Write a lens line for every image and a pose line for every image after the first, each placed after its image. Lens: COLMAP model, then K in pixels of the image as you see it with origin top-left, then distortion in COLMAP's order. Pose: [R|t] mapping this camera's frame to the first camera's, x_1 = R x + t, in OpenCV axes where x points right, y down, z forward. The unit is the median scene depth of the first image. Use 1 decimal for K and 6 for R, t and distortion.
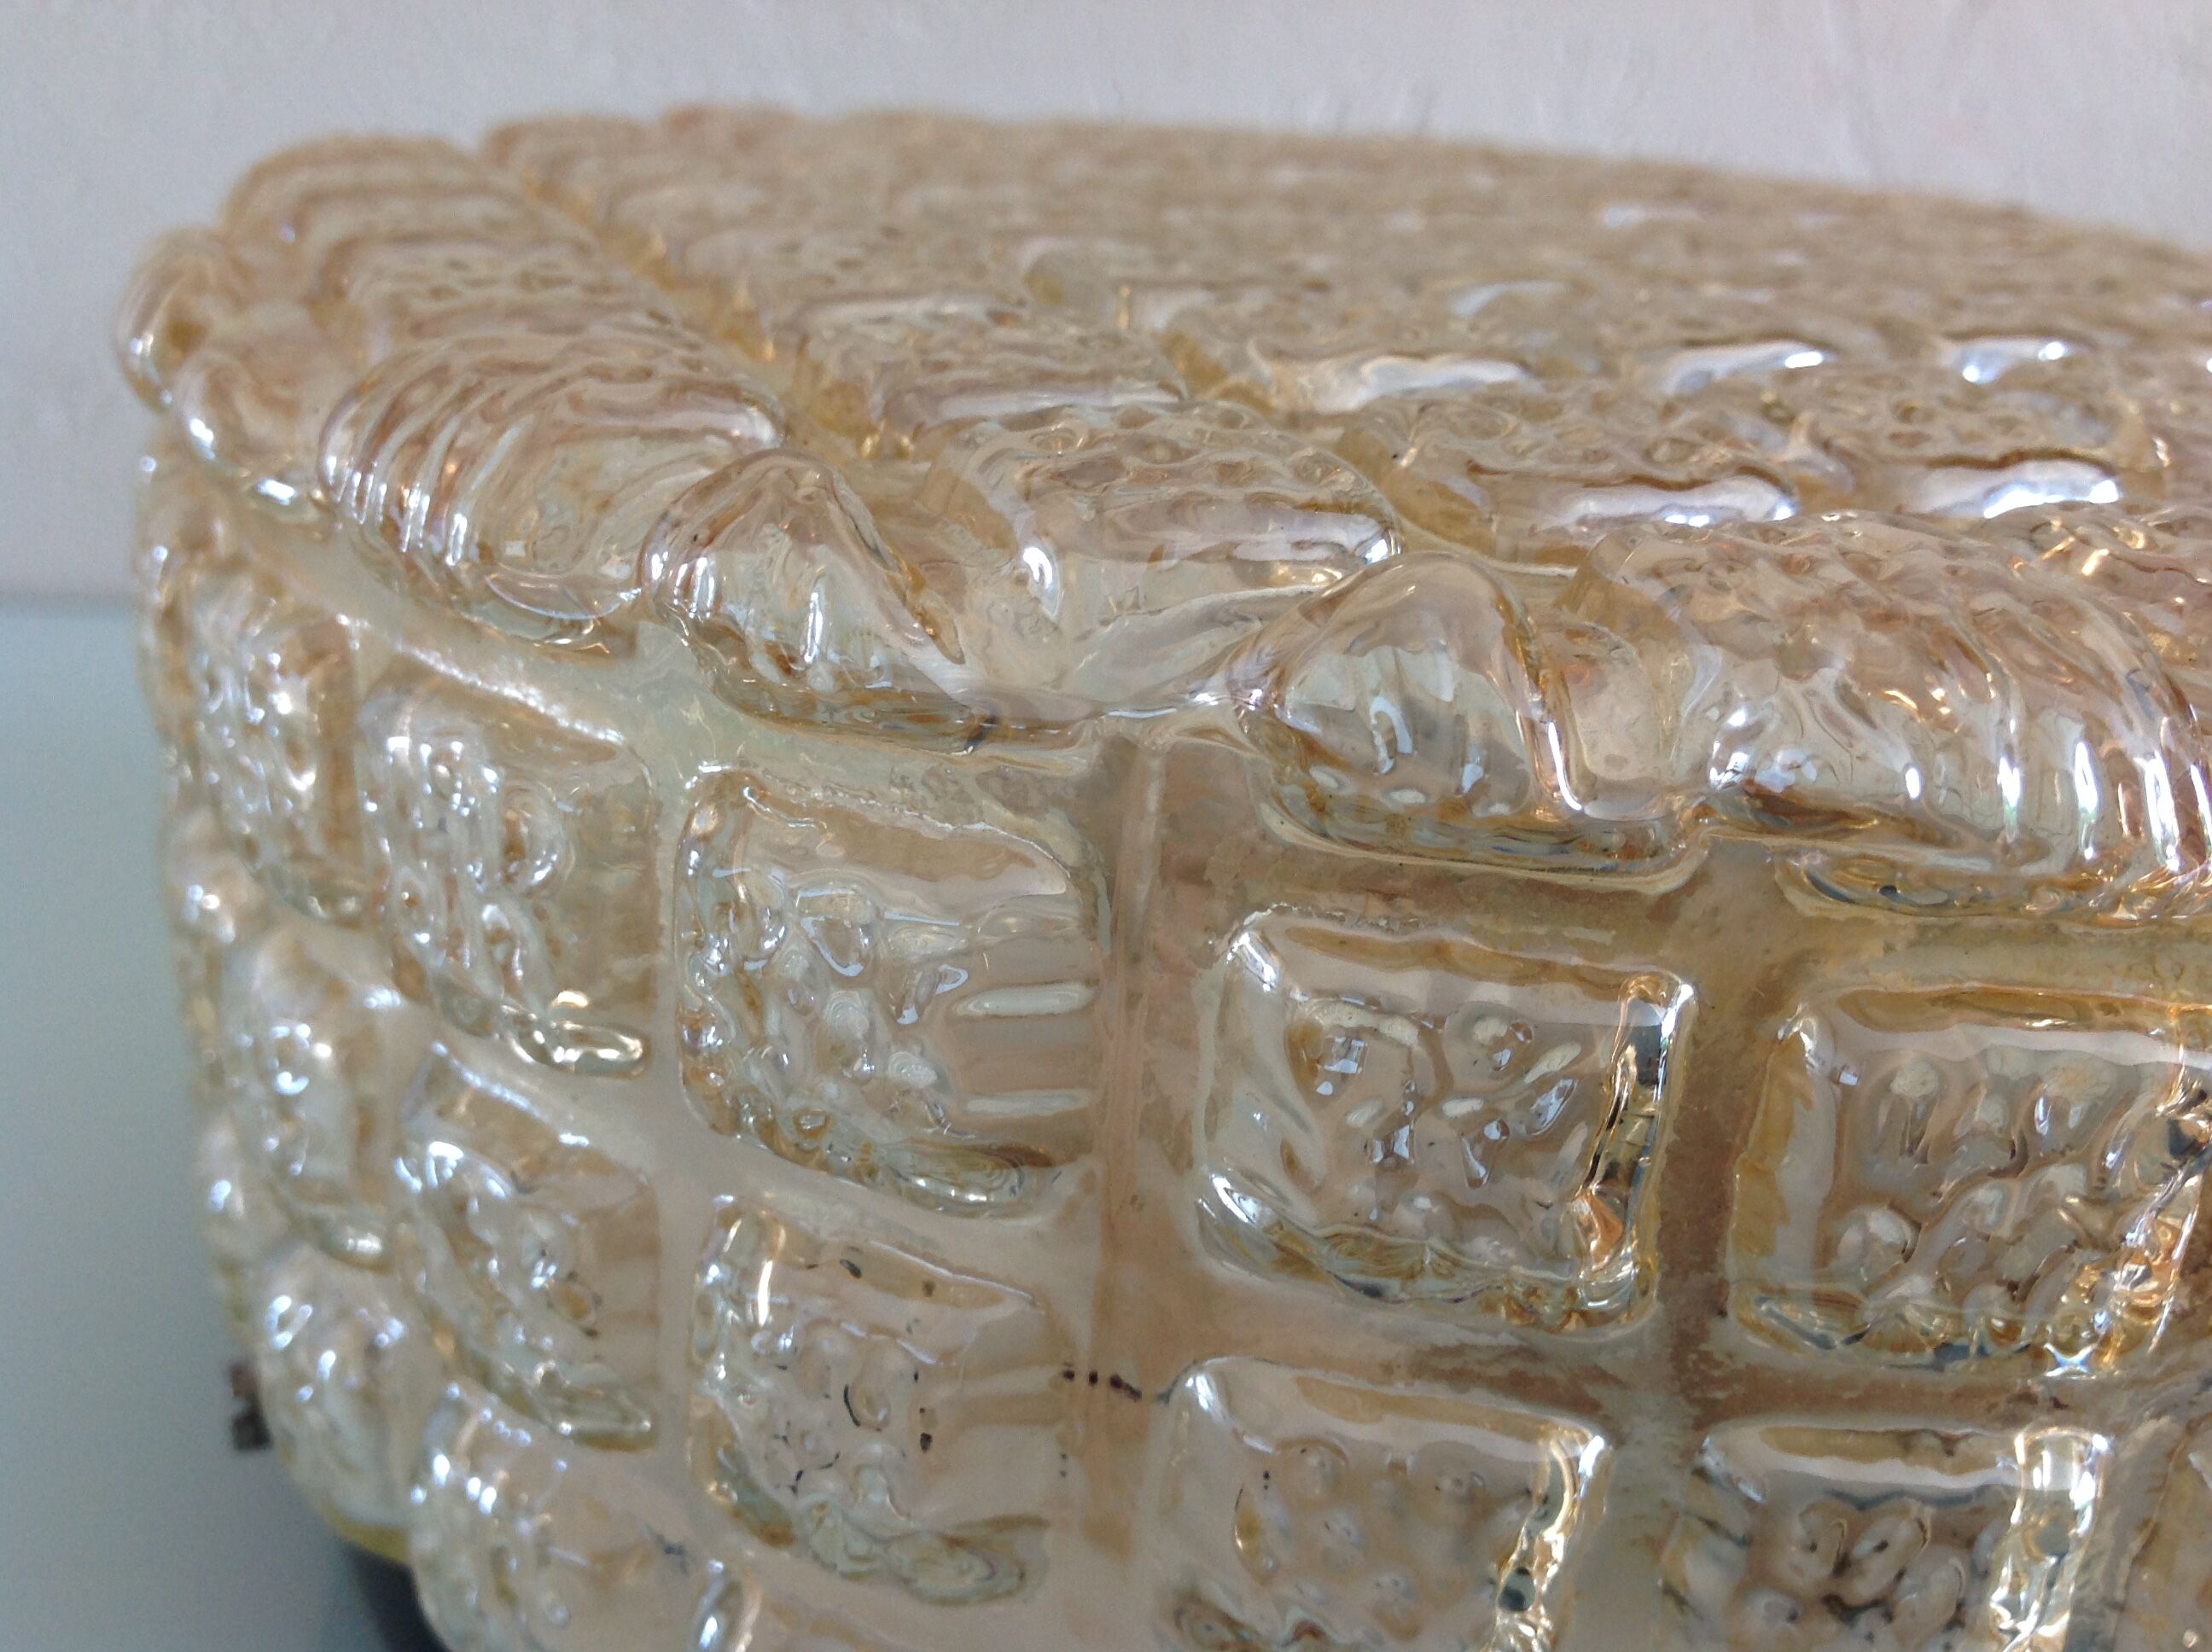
lens RADIAL K [[2302.2, 0, 1106.0], [0, 2302.2, 826.0], [0, 0, 1]] dist [0.127438, -0.610655]
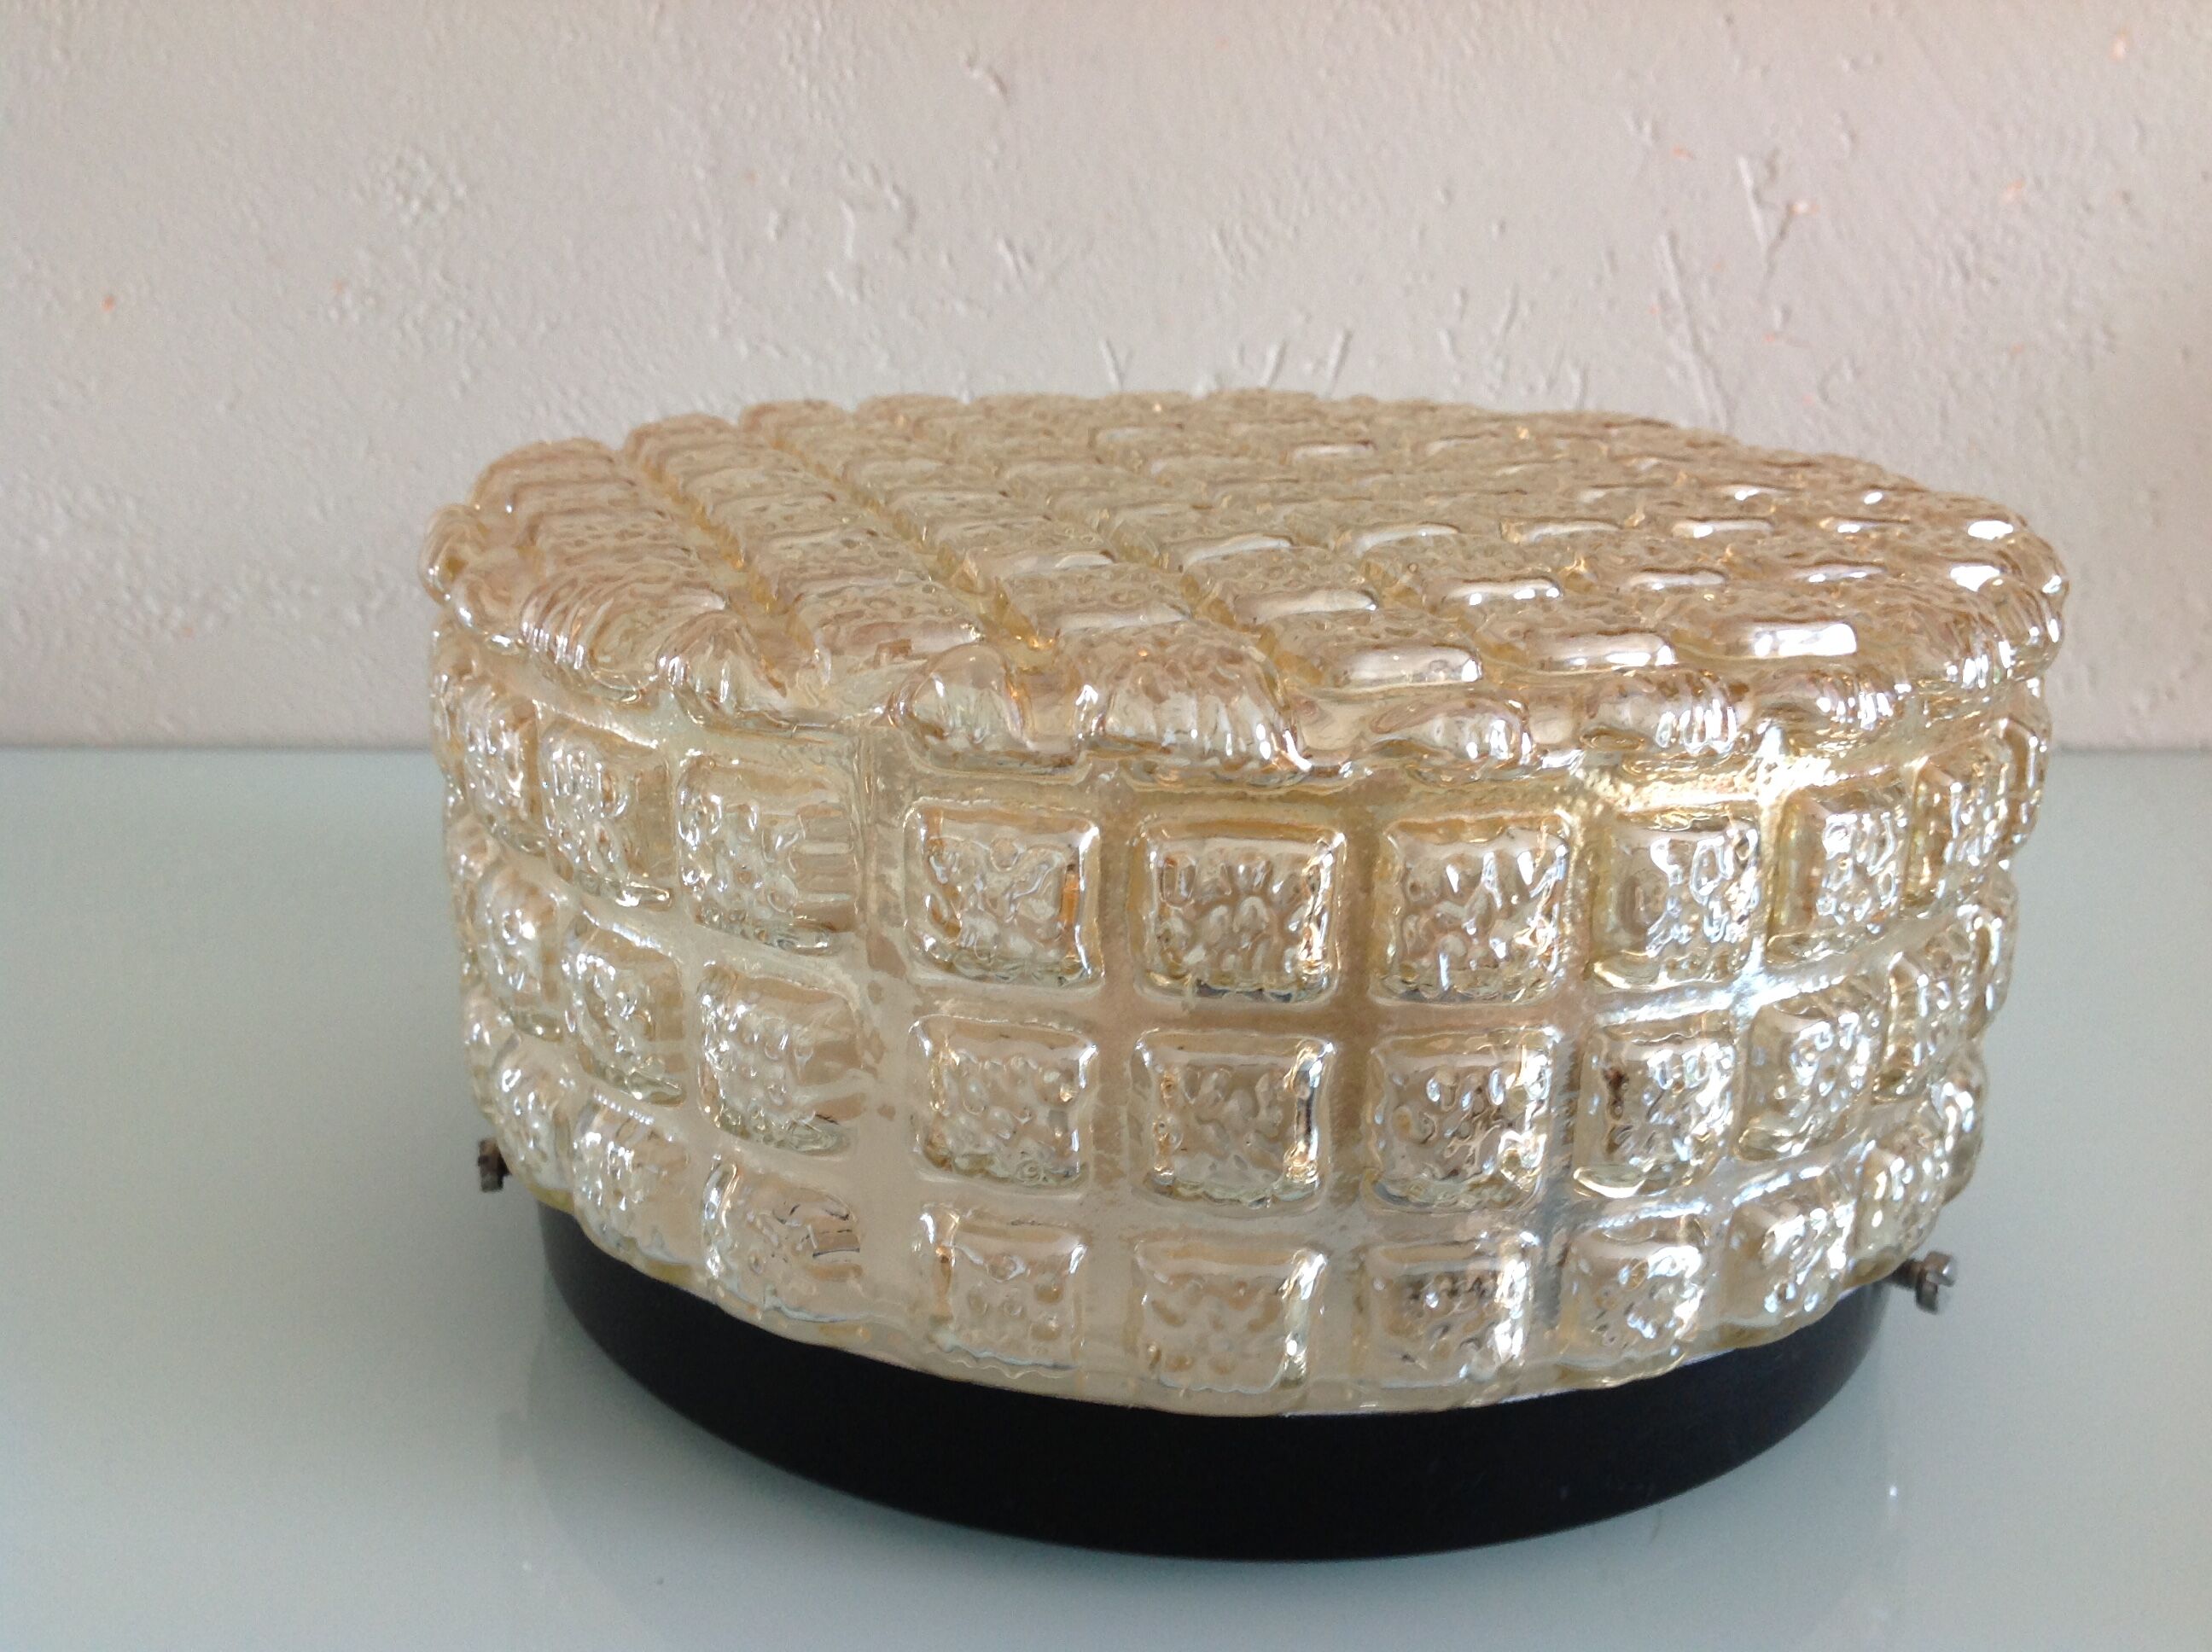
lens RADIAL K [[2230.5, 0, 1106.0], [0, 2230.5, 826.0], [0, 0, 1]] dist [0.098689, -0.314013]
pose [[0.995167, -0.029631, -0.093625, 0.361434], [0.023203, 0.997346, -0.069018, 0.170901], [0.095421, 0.066512, 0.993212, -0.926980]]
